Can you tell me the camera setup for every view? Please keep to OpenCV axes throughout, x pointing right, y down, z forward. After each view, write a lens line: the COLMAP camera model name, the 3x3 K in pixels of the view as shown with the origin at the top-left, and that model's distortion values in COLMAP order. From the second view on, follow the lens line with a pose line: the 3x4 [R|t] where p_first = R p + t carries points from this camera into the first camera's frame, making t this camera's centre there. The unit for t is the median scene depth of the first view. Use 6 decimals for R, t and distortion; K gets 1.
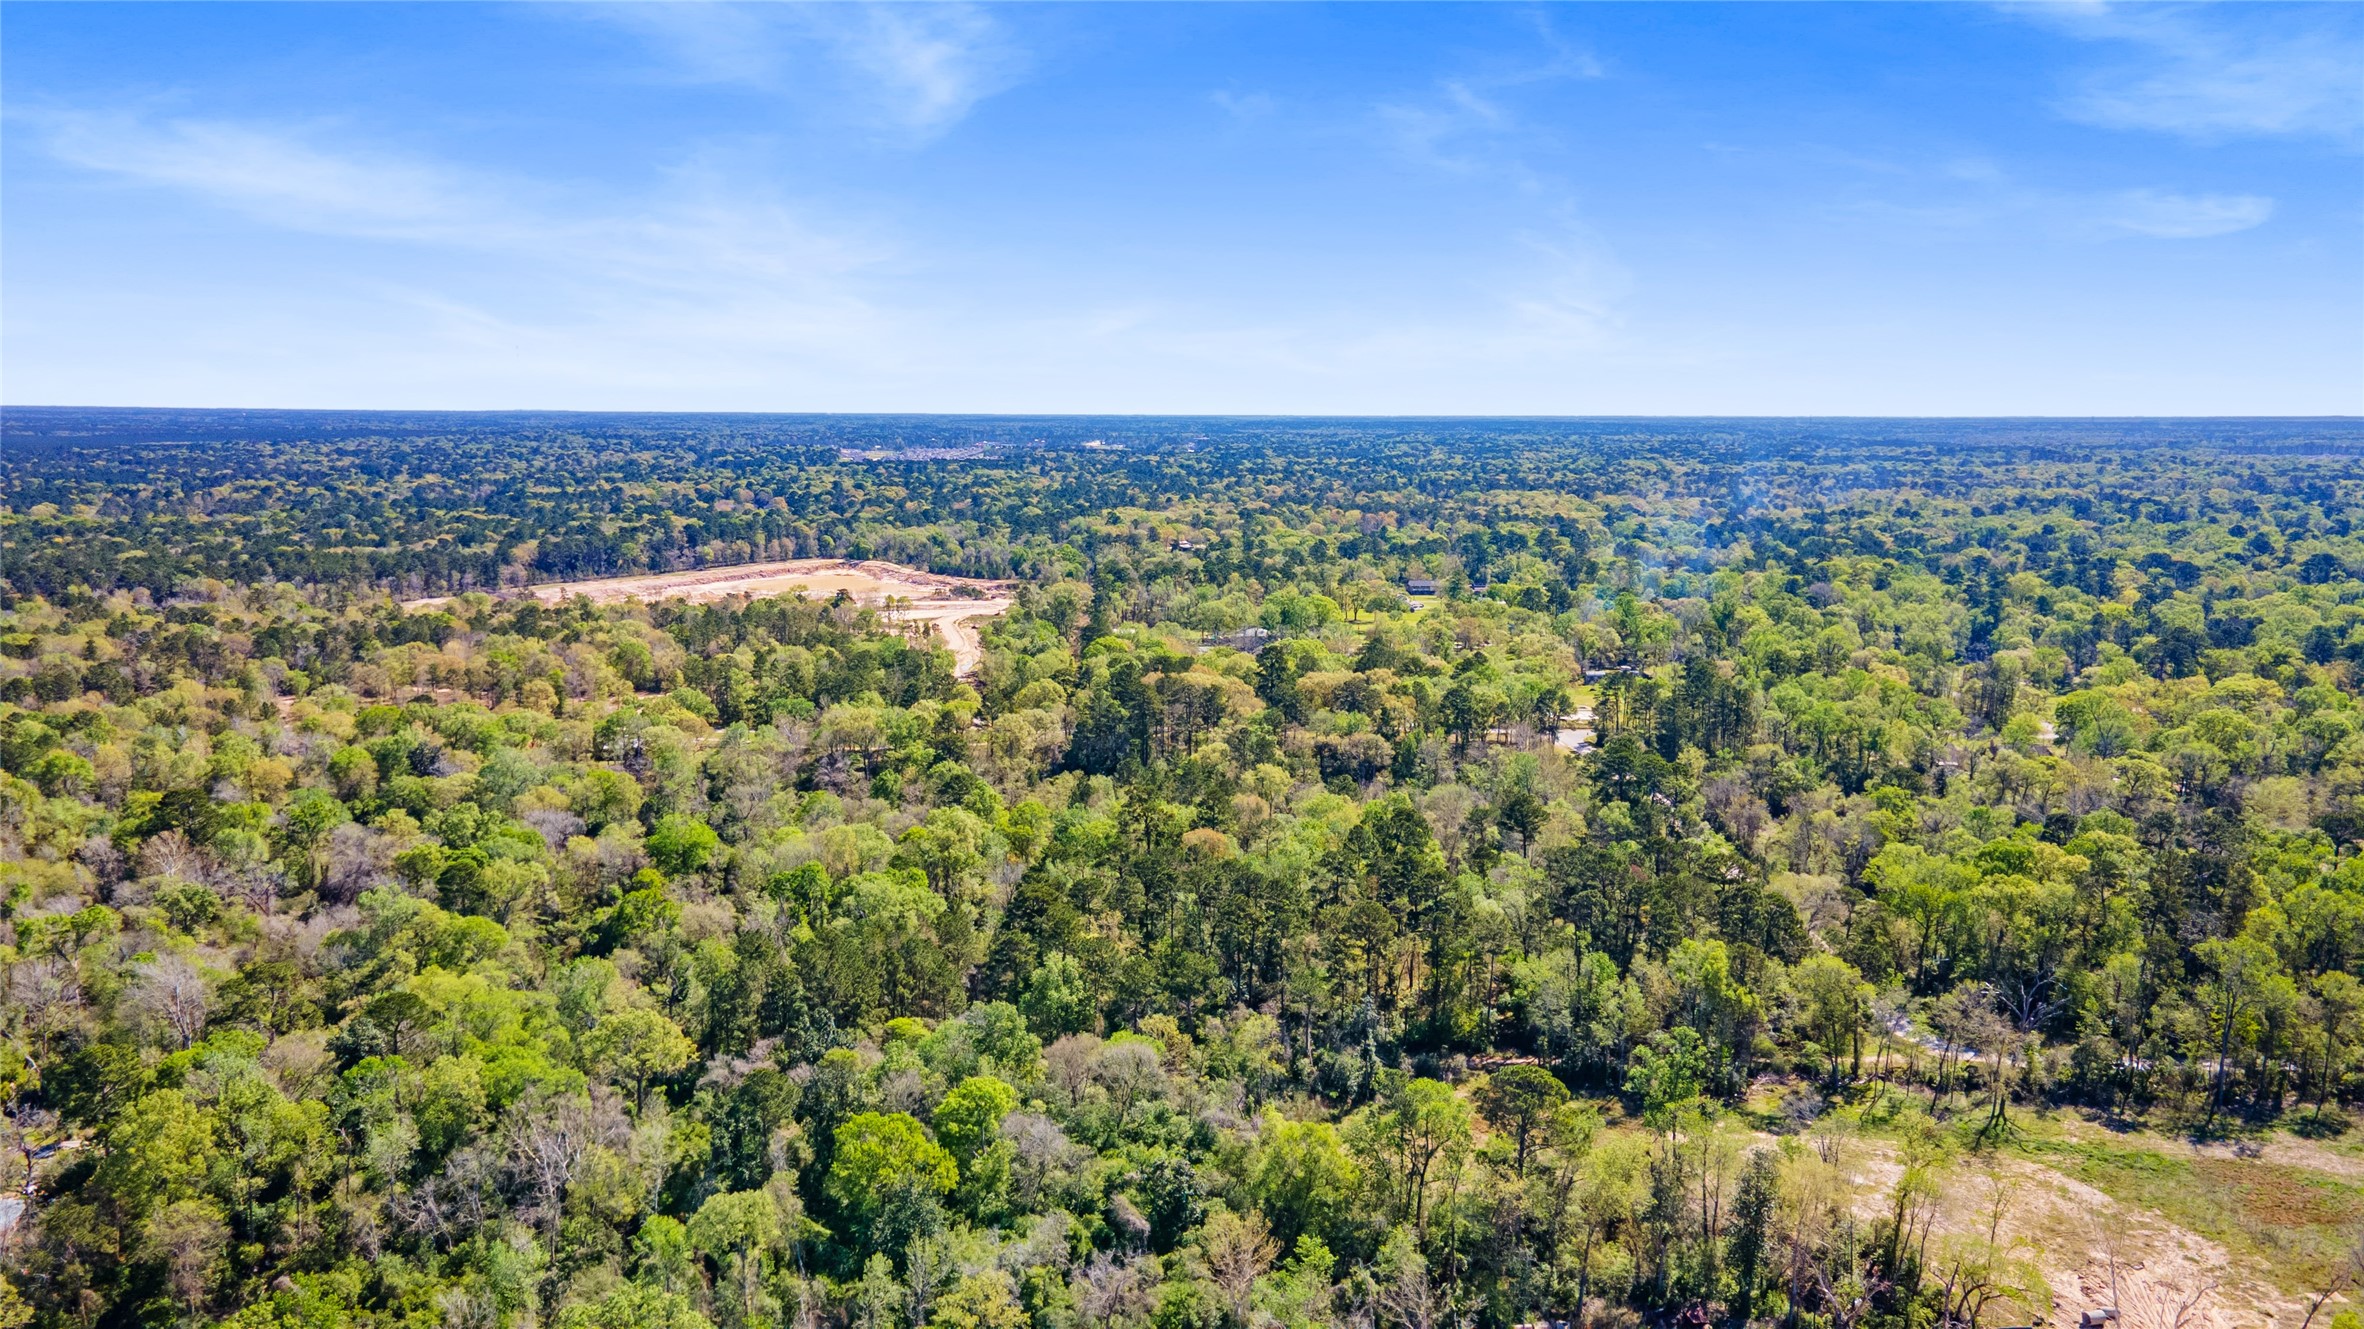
lens RADIAL K [[1695.8, 0, 1181.2], [0, 1695.8, 666.5], [0, 0, 1]] dist [0.050299, 0.003703]
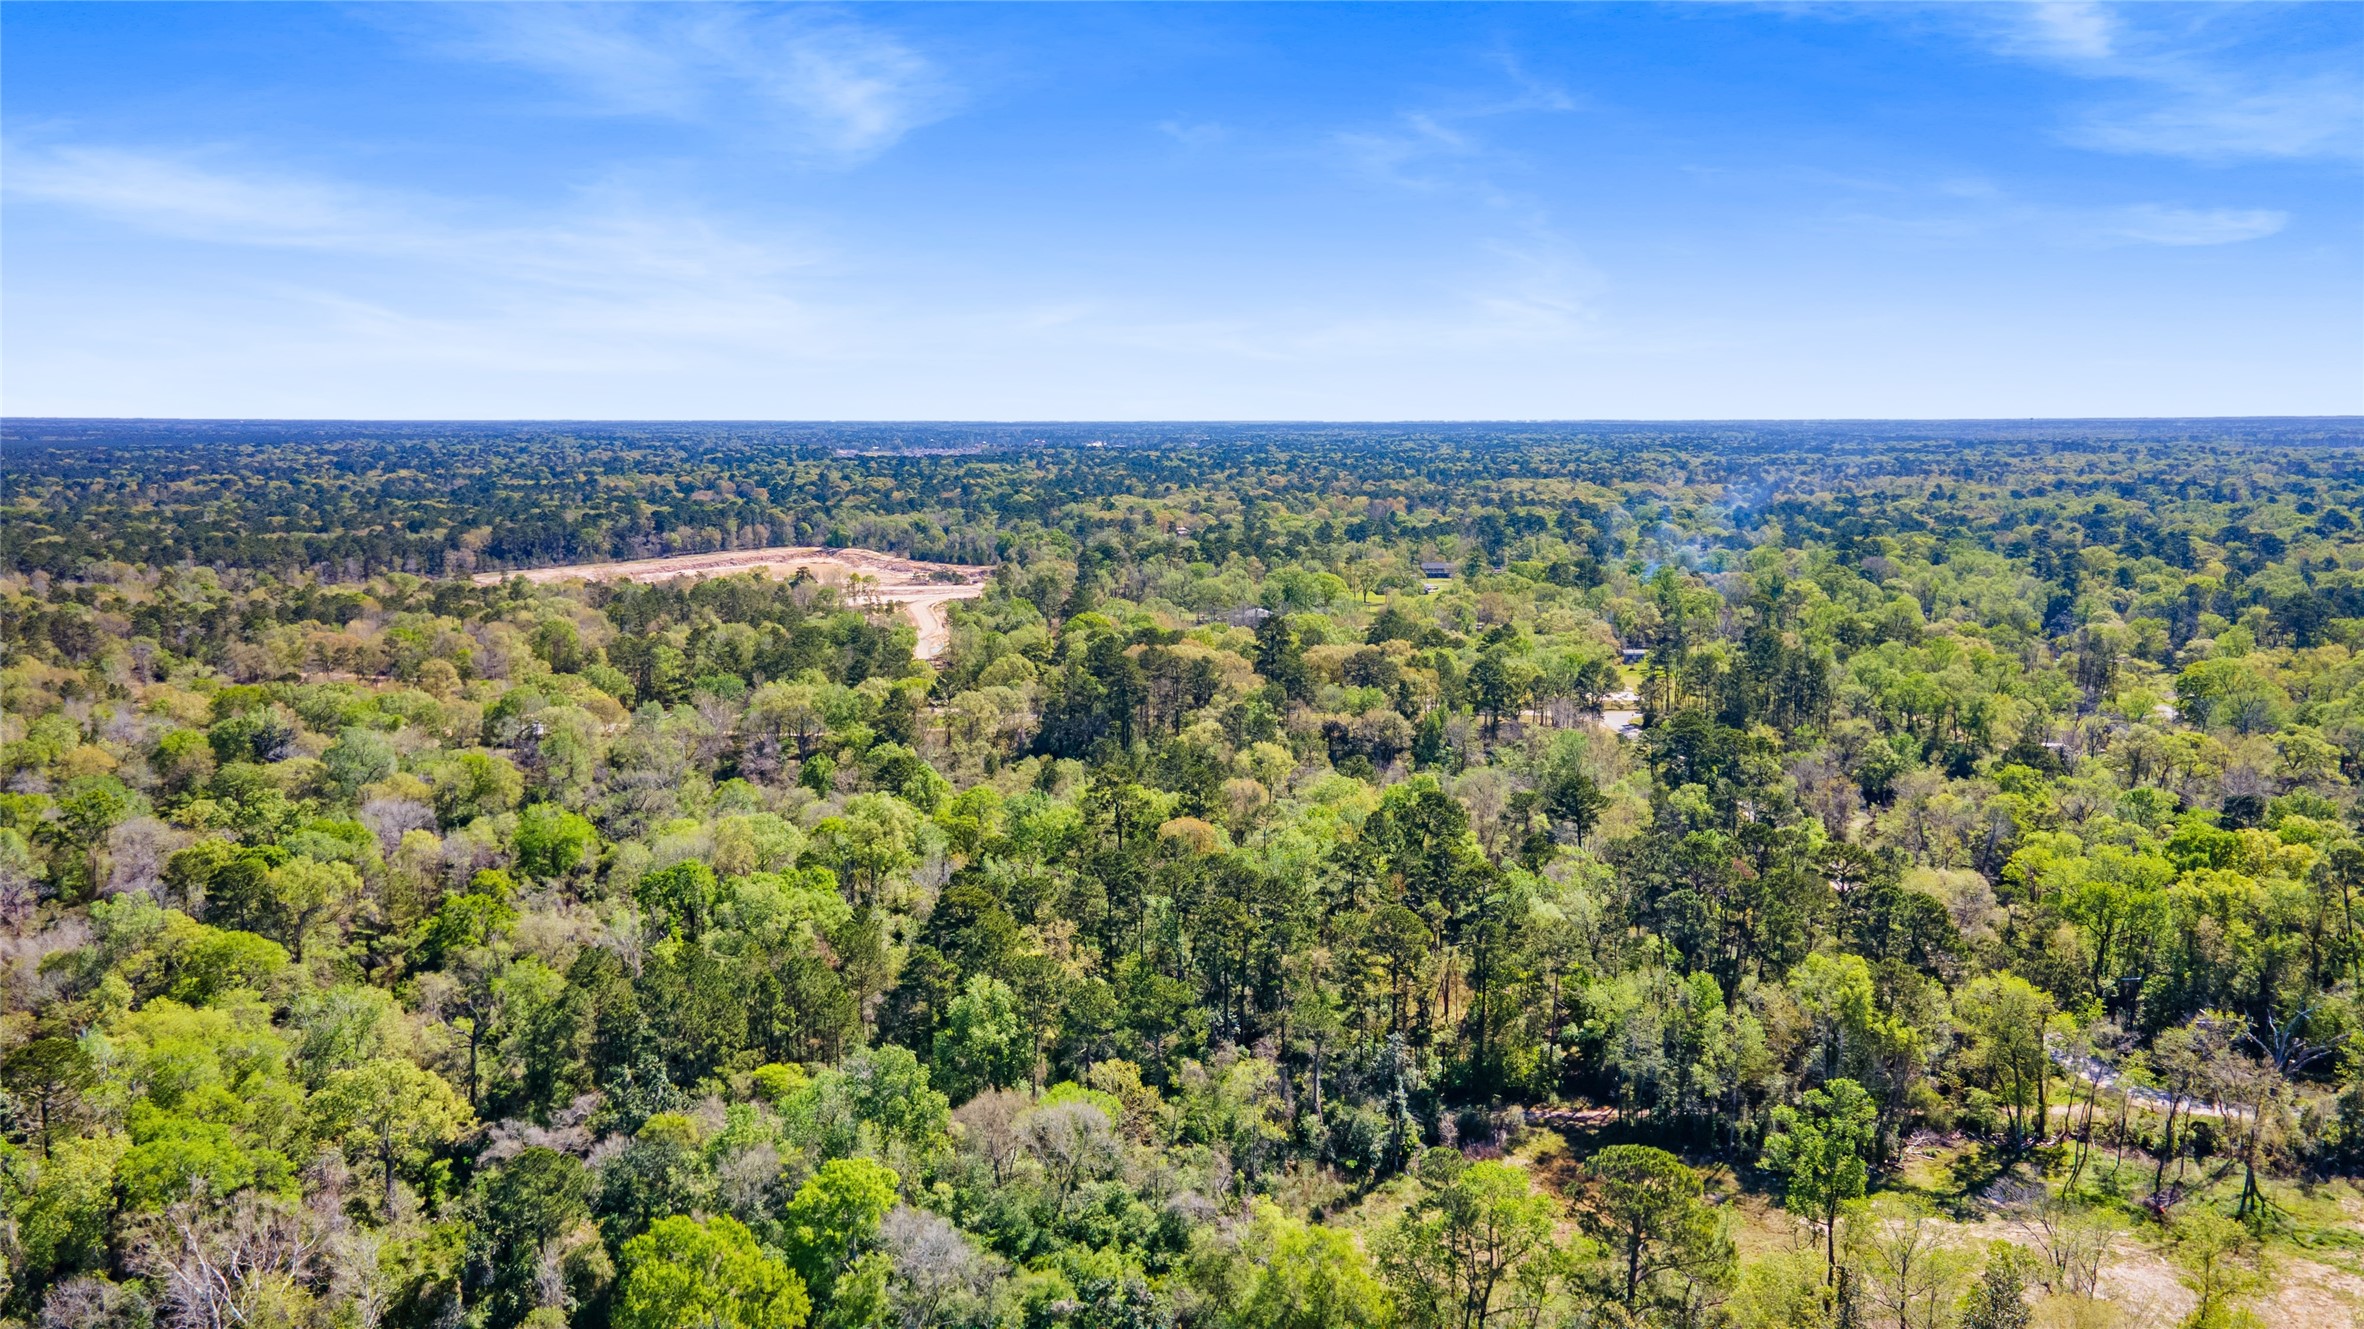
lens RADIAL K [[1695.8, 0, 1181.2], [0, 1695.8, 666.5], [0, 0, 1]] dist [0.050299, 0.003703]
pose [[0.999984, -0.004723, -0.003201, 0.010144], [0.004710, 0.999981, -0.003926, 0.019667], [0.003219, 0.003911, 0.999987, 0.139274]]
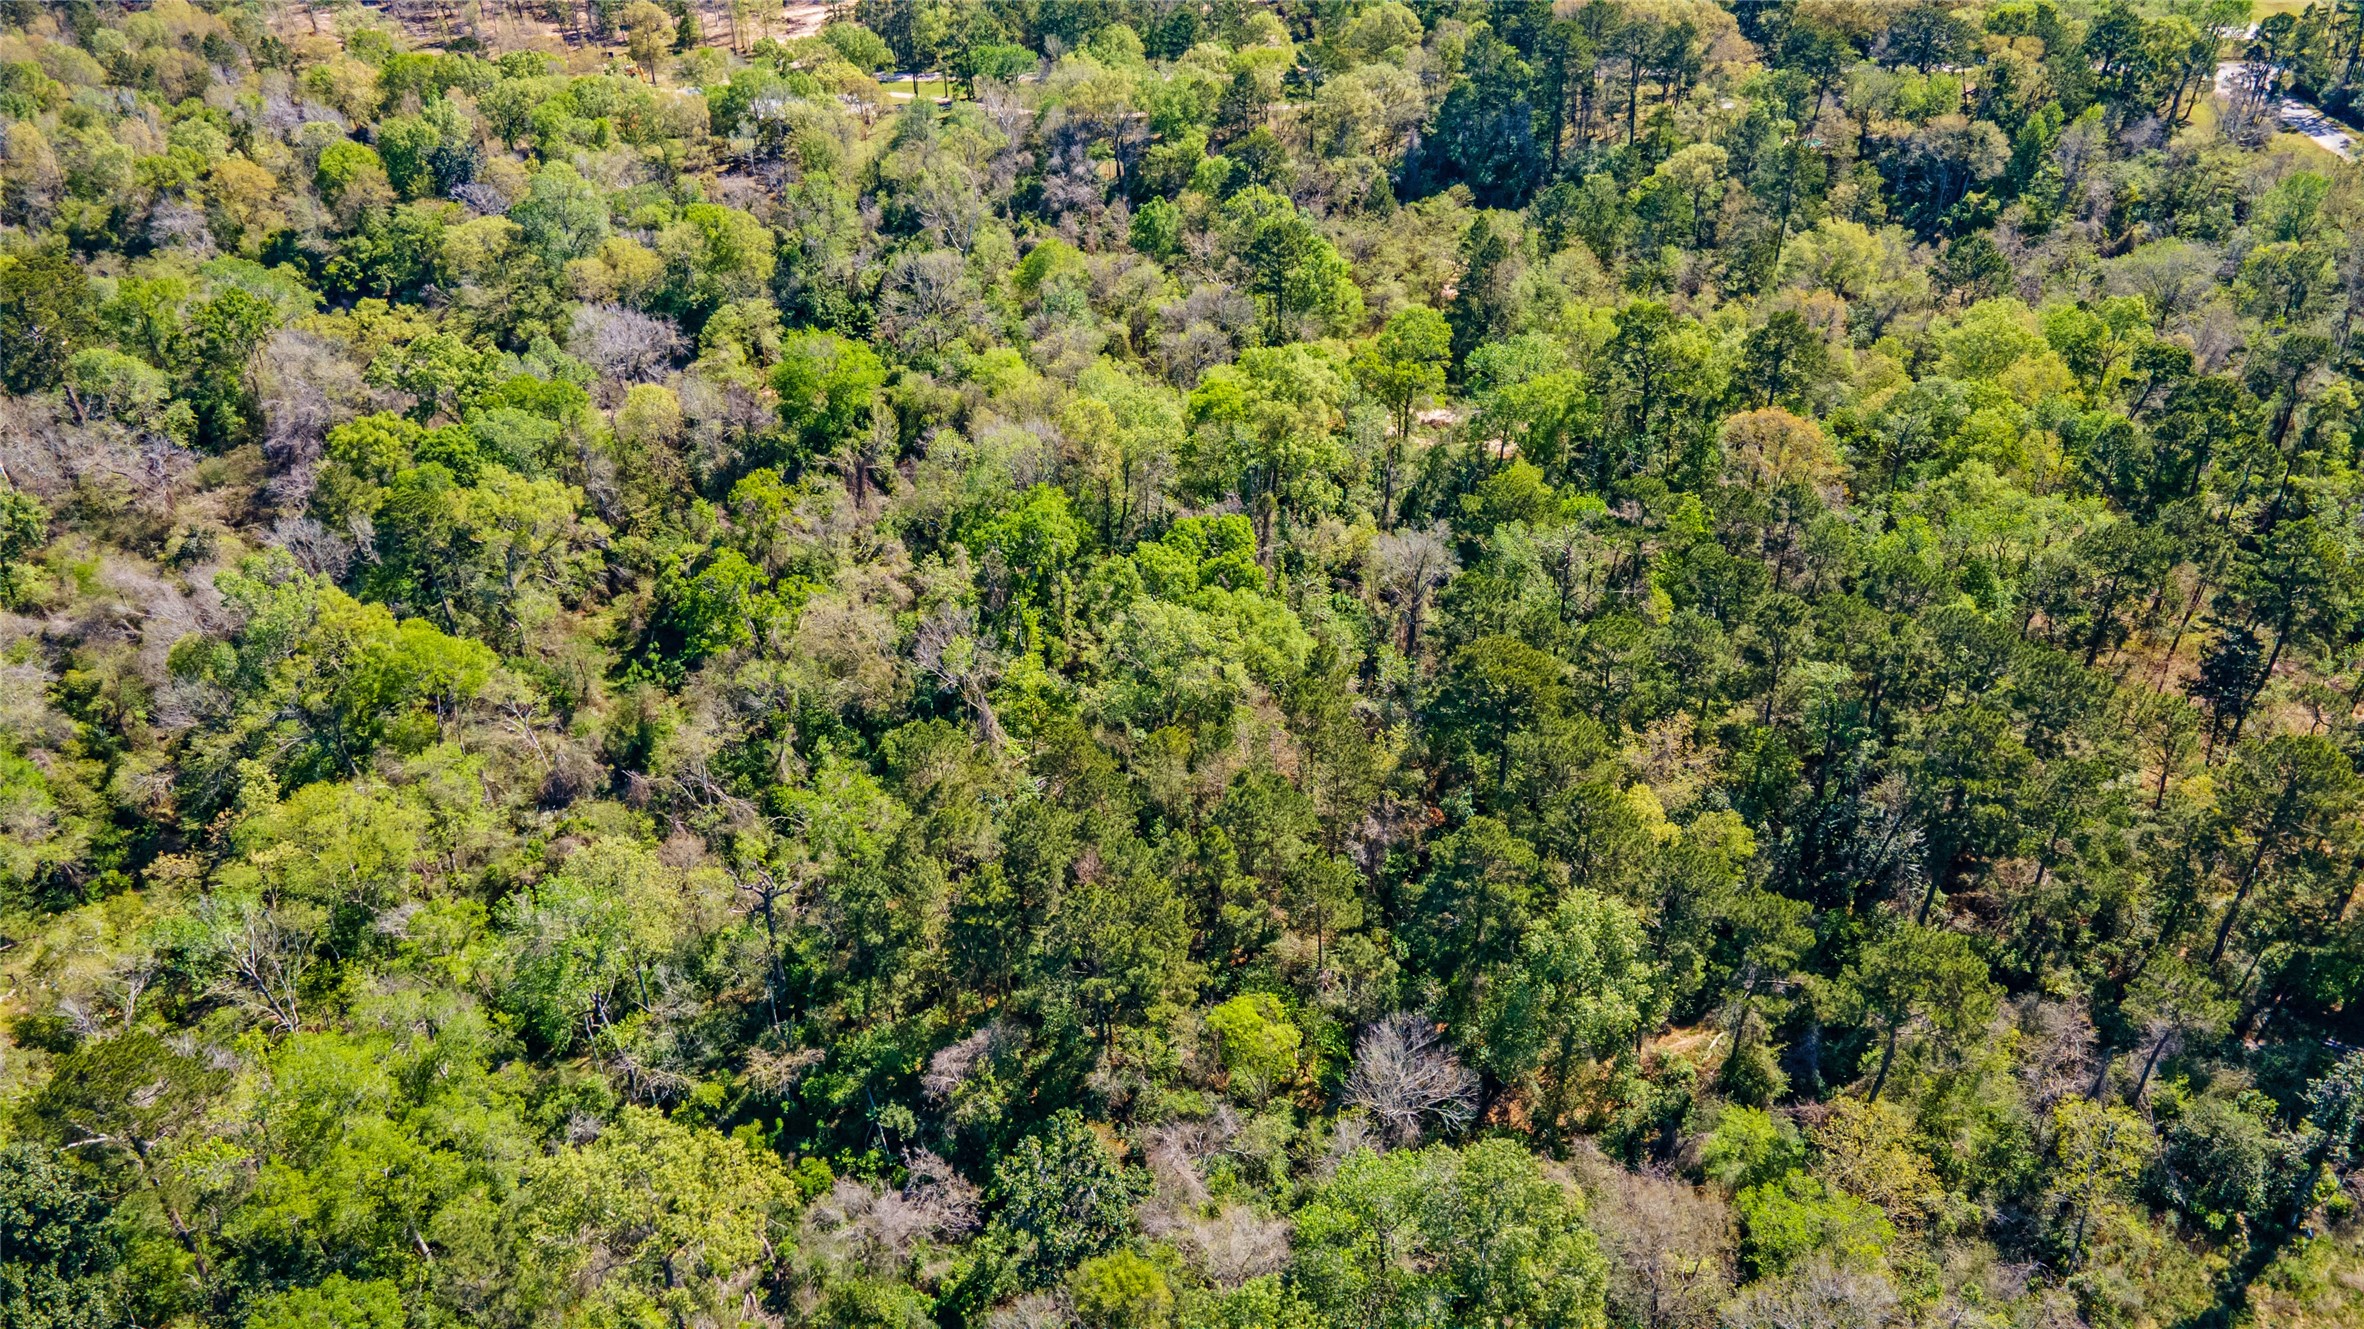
lens RADIAL K [[1695.8, 0, 1181.2], [0, 1695.8, 666.5], [0, 0, 1]] dist [0.050299, 0.003703]
pose [[0.990116, 0.046957, -0.132156, -0.068543], [0.012552, 0.908837, 0.416962, -0.038494], [0.139688, -0.414500, 0.899265, 0.346393]]
